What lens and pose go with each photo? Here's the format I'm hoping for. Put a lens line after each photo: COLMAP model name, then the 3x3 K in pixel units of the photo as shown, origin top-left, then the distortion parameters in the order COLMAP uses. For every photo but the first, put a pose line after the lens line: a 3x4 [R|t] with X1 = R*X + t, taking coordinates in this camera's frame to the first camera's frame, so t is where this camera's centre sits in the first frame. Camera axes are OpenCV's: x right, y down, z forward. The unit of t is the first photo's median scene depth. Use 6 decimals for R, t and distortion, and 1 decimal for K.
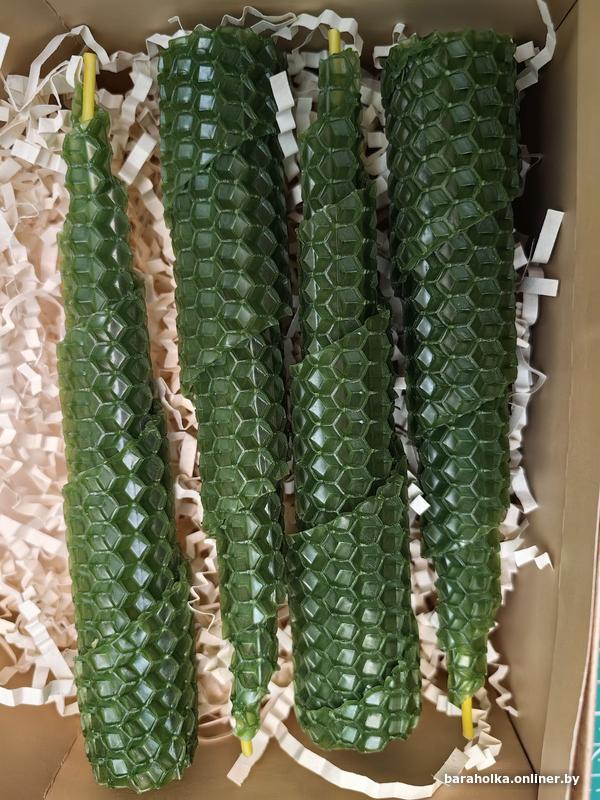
lens RADIAL K [[670.3, 0, 300.0], [0, 670.3, 400.0], [0, 0, 1]] dist [-0.048157, 0.004435]
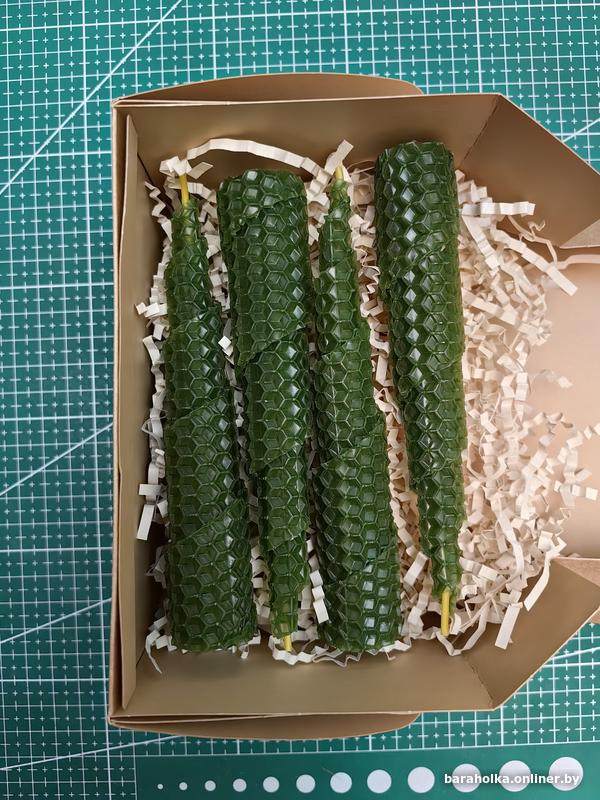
lens RADIAL K [[634.0, 0, 291.0], [0, 634.0, 399.2], [0, 0, 1]] dist [0.056270, -0.071801]
pose [[-0.999812, 0.015530, 0.011636, 0.017209], [-0.016452, -0.996347, -0.083794, 0.152089], [0.010292, -0.083969, 0.996415, -0.431206]]
